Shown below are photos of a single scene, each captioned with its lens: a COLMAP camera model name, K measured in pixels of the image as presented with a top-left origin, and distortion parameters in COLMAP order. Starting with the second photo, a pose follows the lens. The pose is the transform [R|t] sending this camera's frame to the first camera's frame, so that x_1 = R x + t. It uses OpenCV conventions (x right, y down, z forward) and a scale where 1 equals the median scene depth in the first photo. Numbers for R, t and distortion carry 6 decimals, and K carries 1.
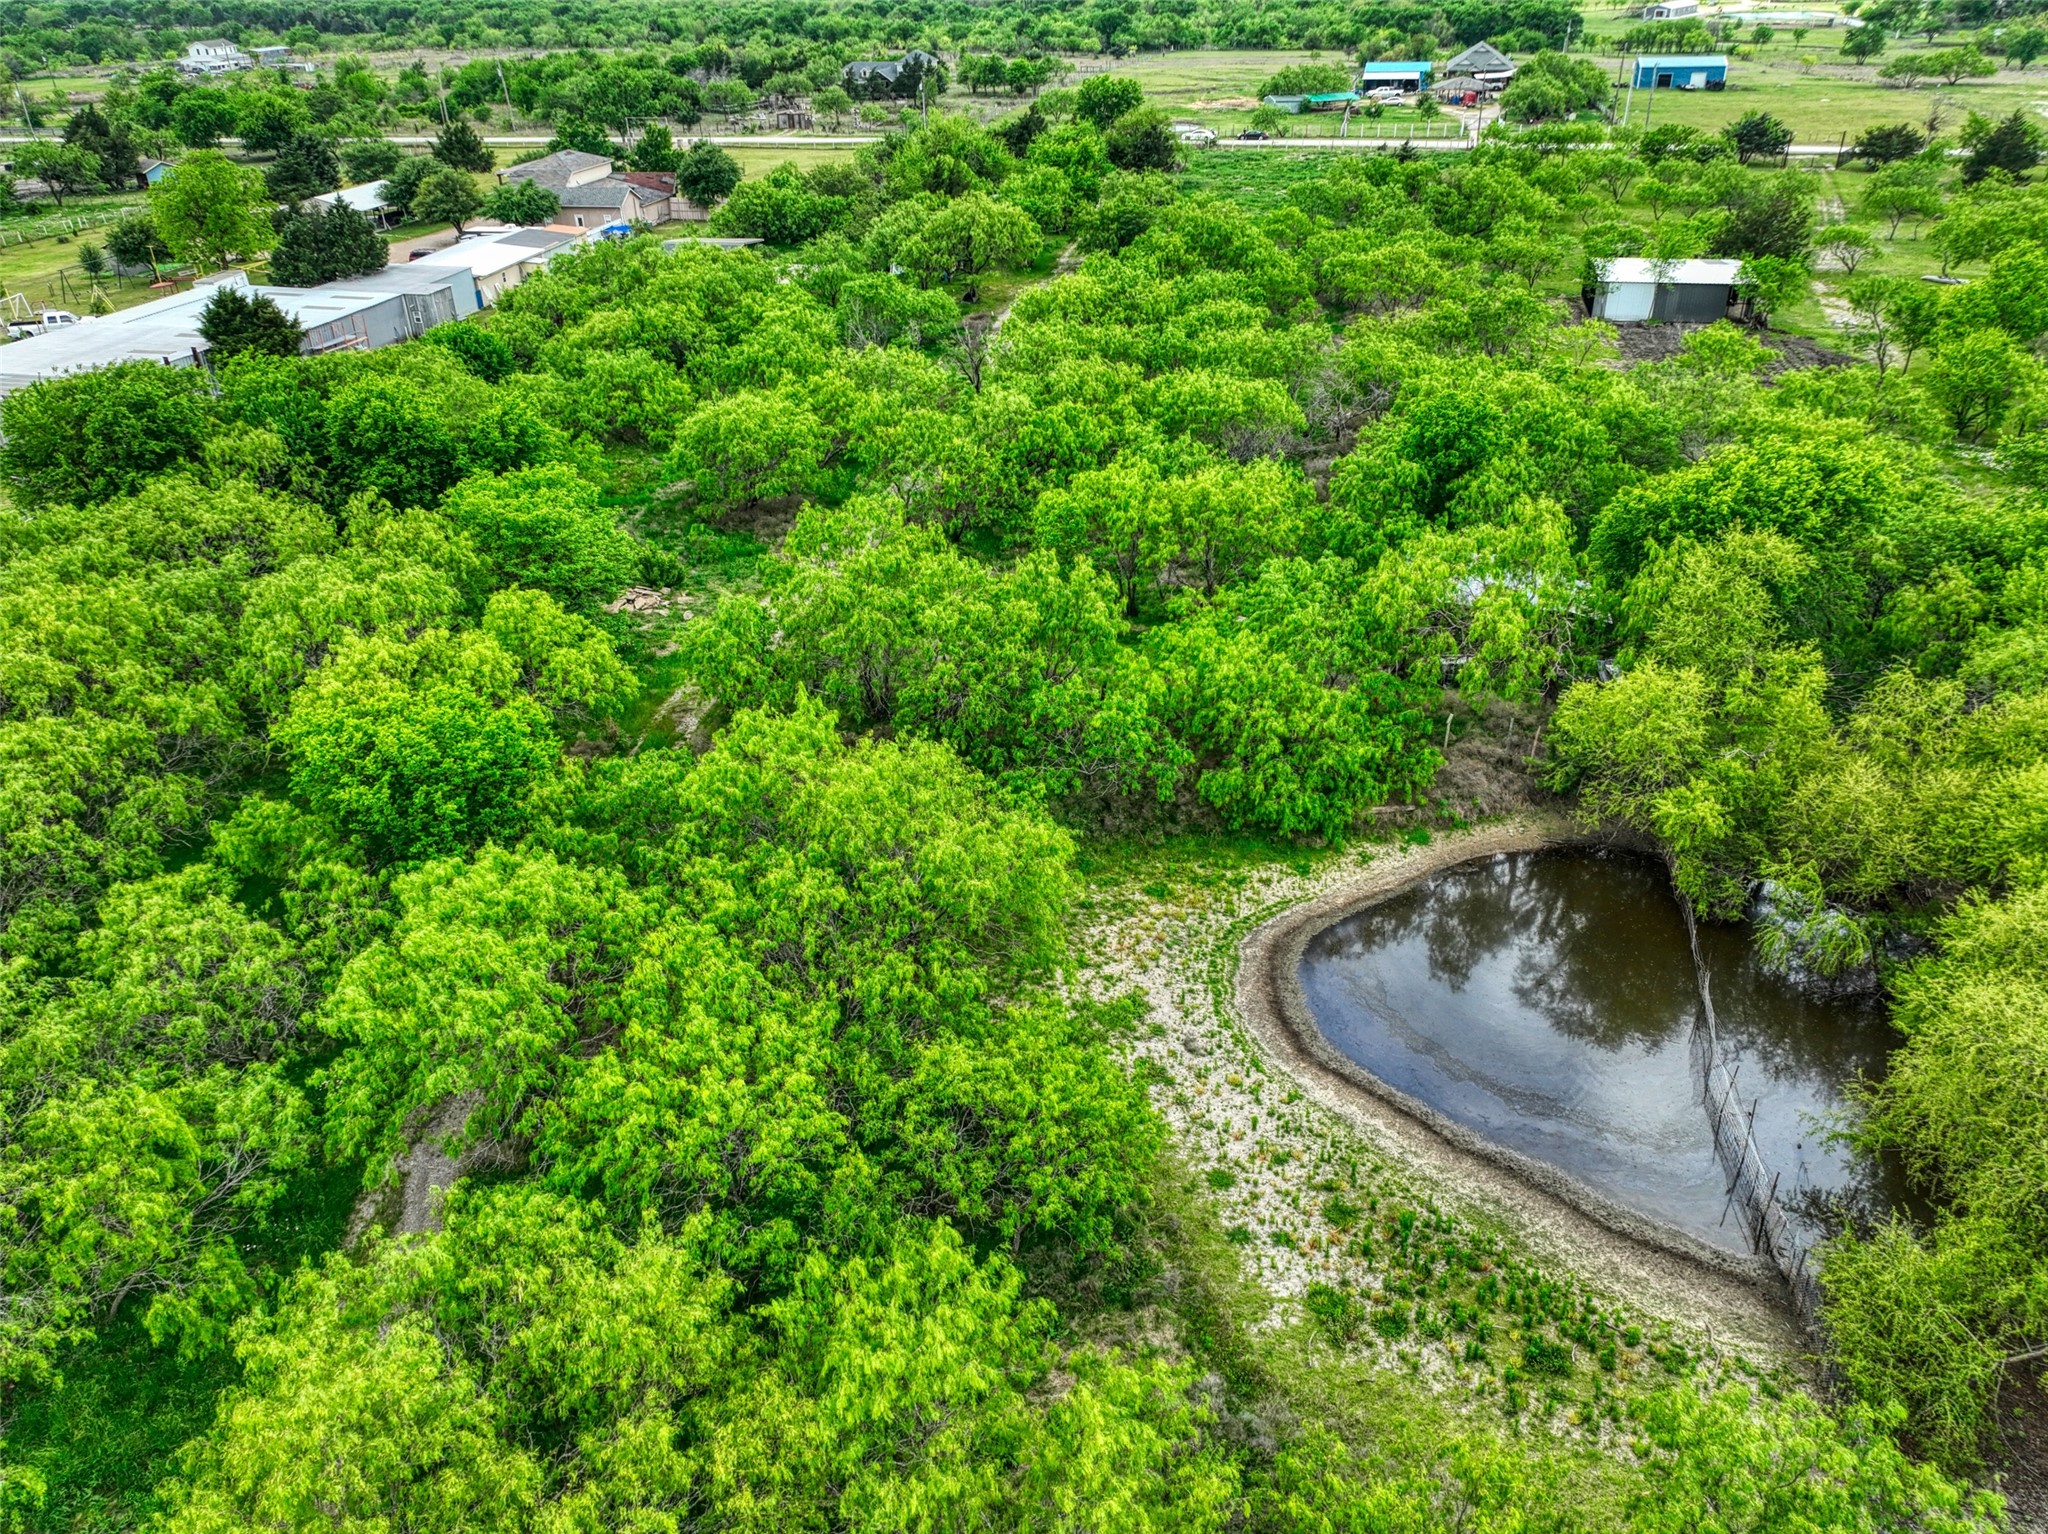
lens RADIAL K [[1497.6, 0, 1024.0], [0, 1497.6, 767.0], [0, 0, 1]] dist [-0.000347, 0.005678]
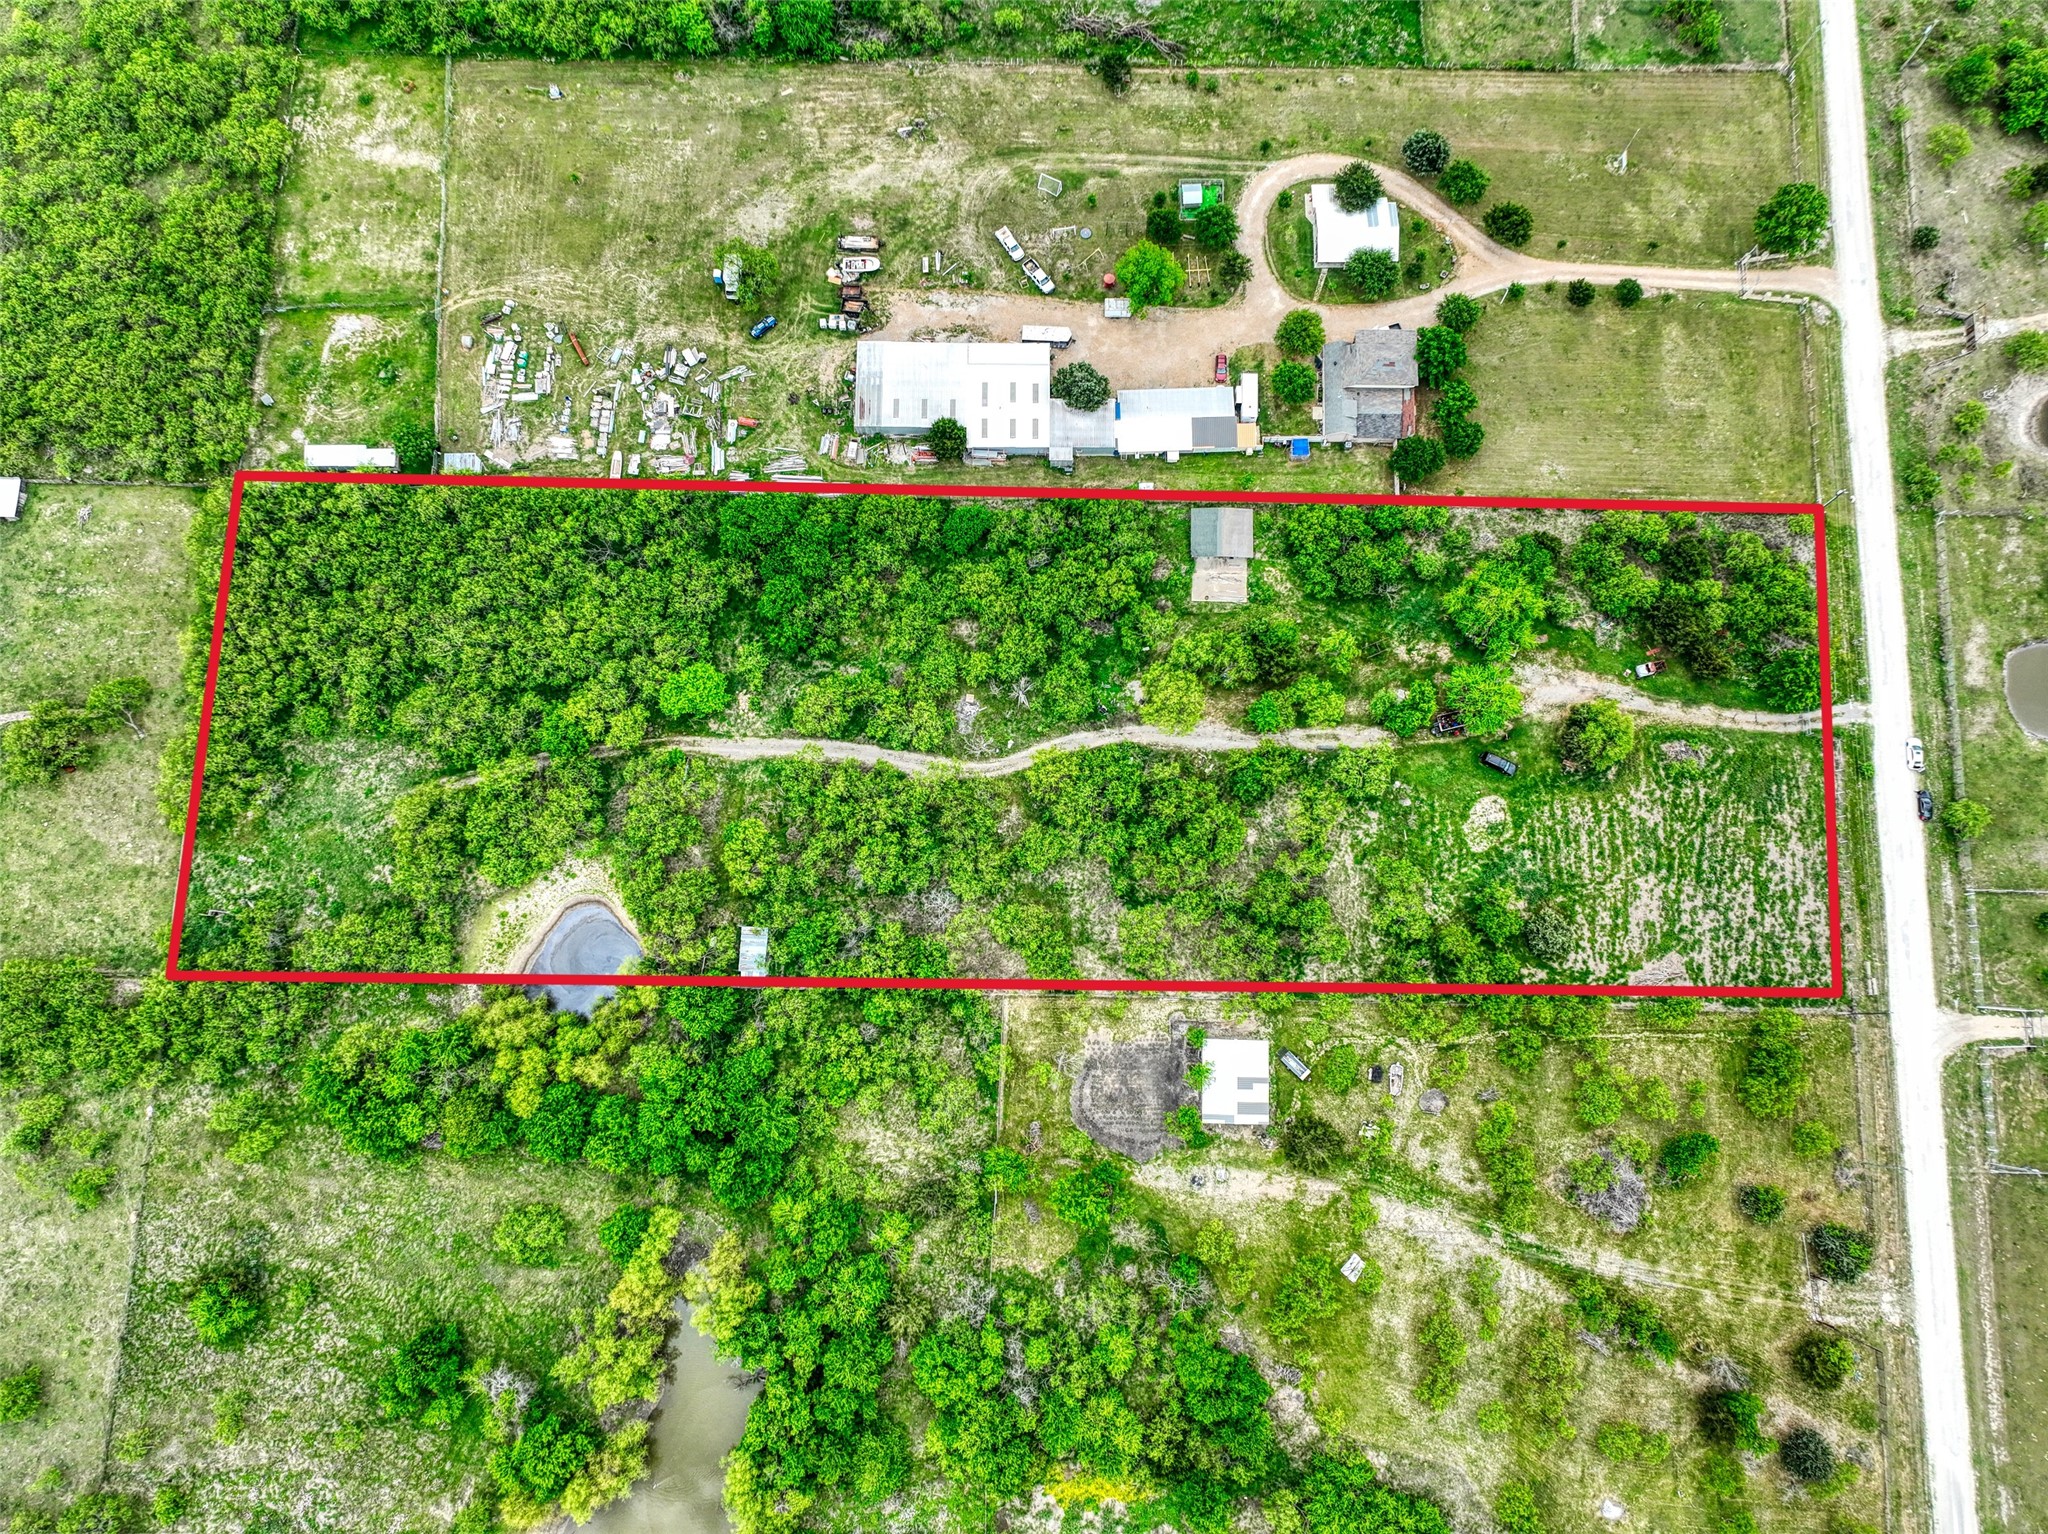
lens RADIAL K [[1433.2, 0, 1024.0], [0, 1433.2, 767.0], [0, 0, 1]] dist [-0.003623, 0.021174]
pose [[0.196352, 0.968288, -0.154482, 0.621668], [-0.467018, 0.230883, 0.853573, -3.896096], [0.862172, -0.095455, 0.497543, -0.074061]]
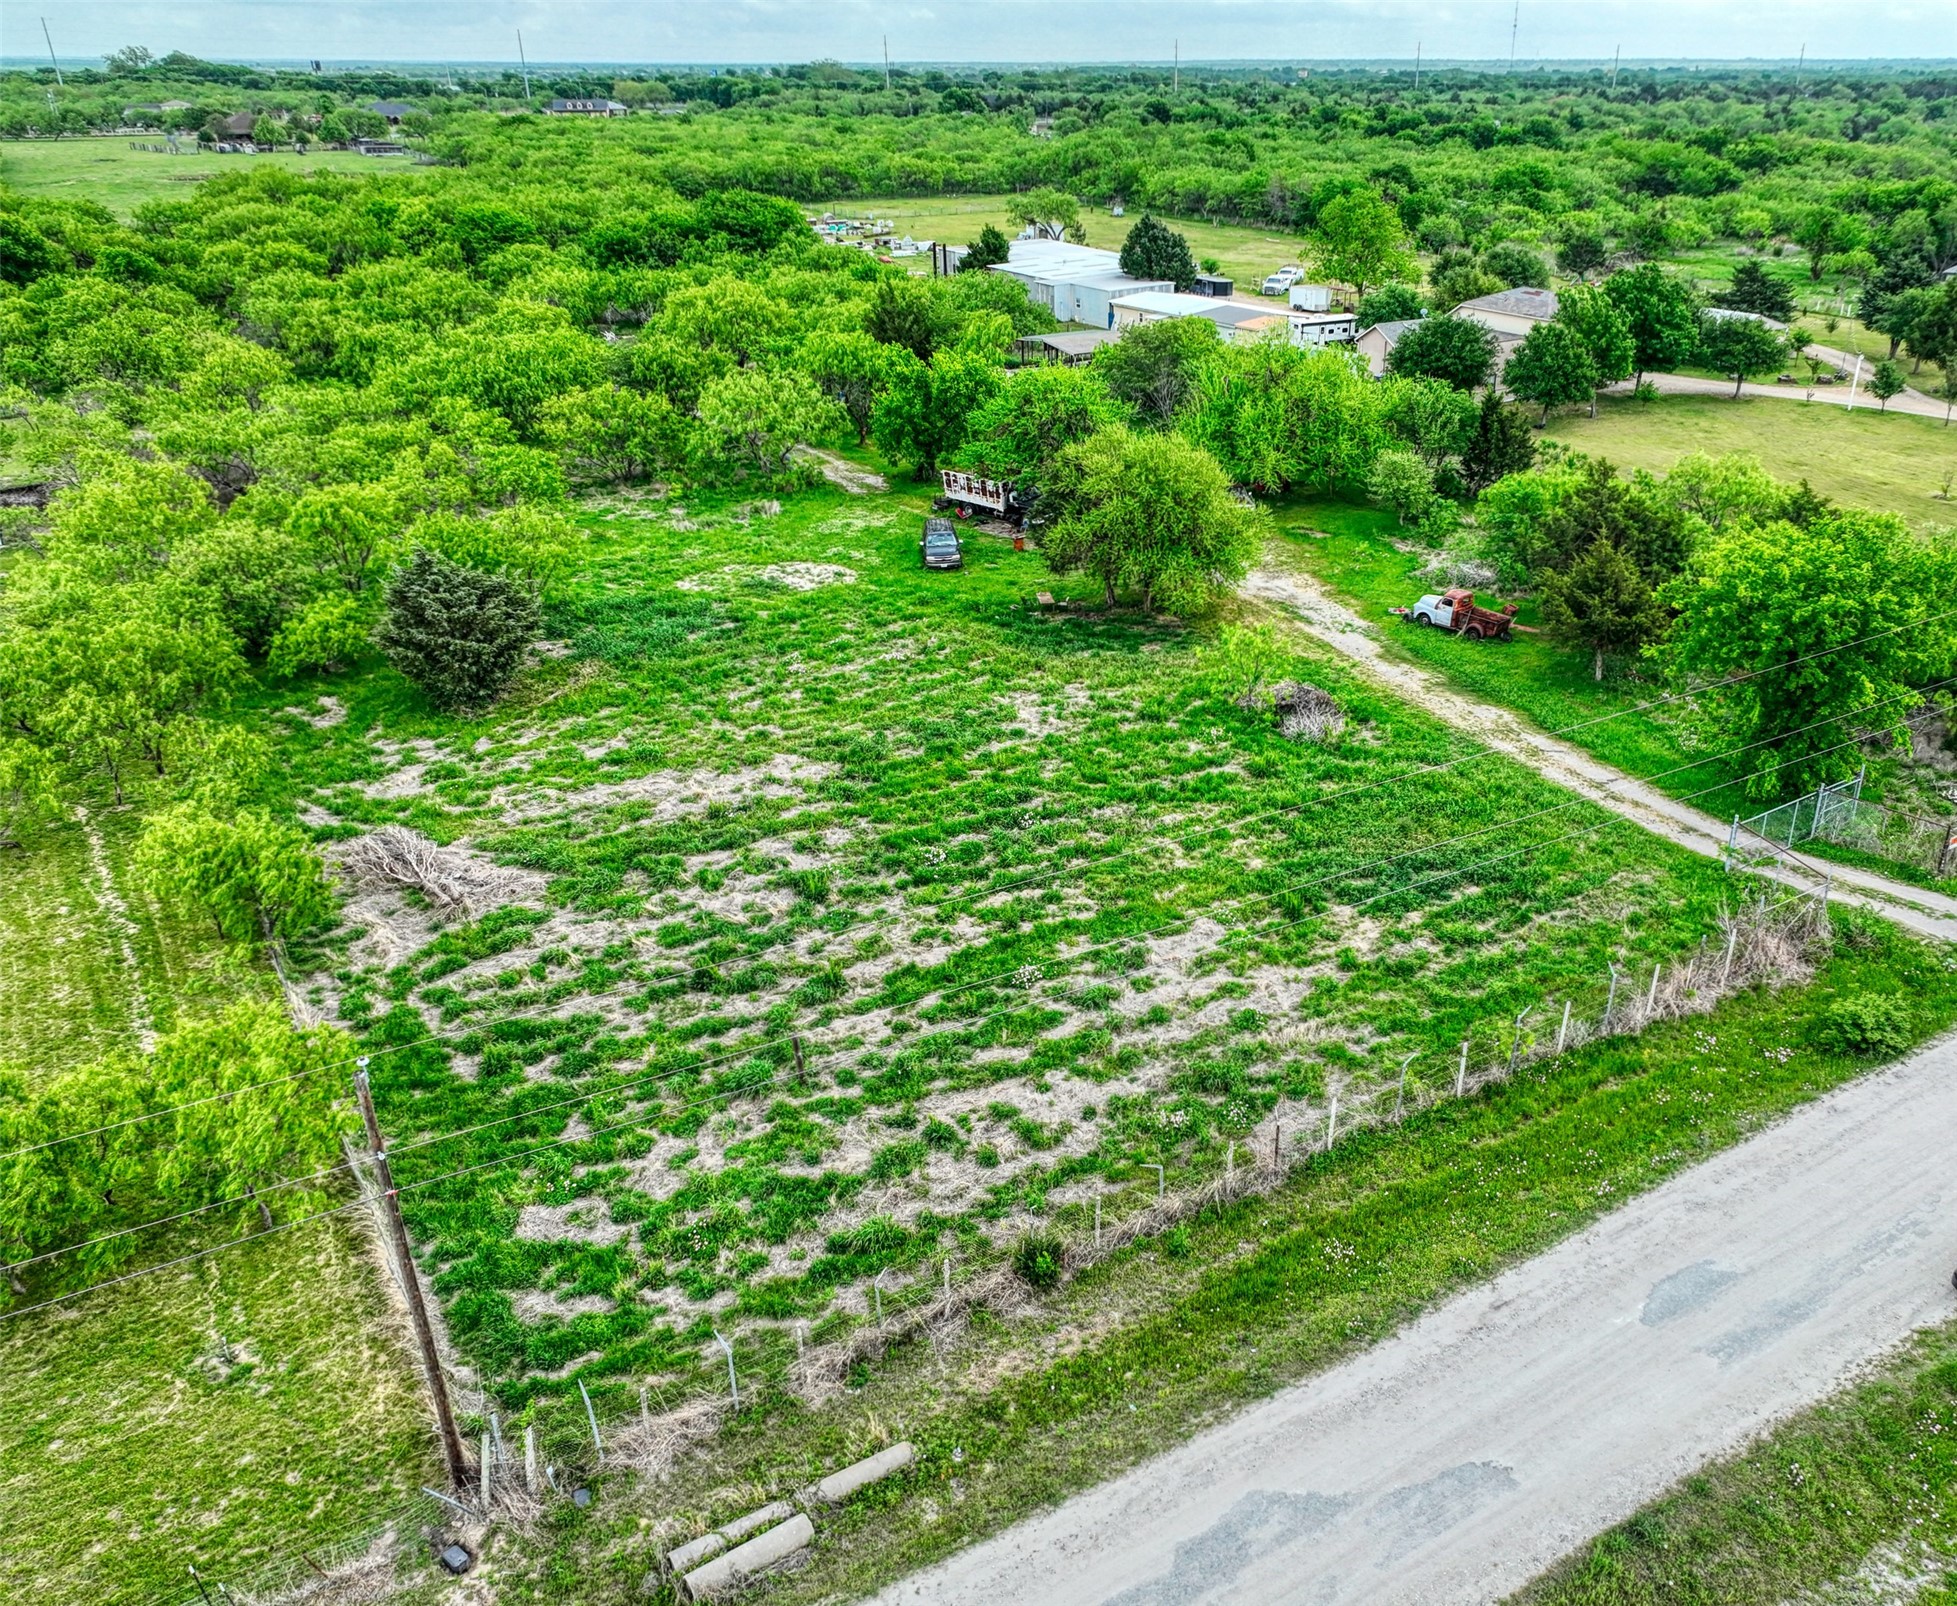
lens RADIAL K [[1610.4, 0, 1130.4], [0, 1610.4, 803.7], [0, 0, 1]] dist [0.005765, 0.001101]
pose [[-0.692772, 0.323744, -0.644405, 1.224404], [-0.342113, 0.639084, 0.688862, -2.128111], [0.634843, 0.697683, -0.331982, 3.828386]]
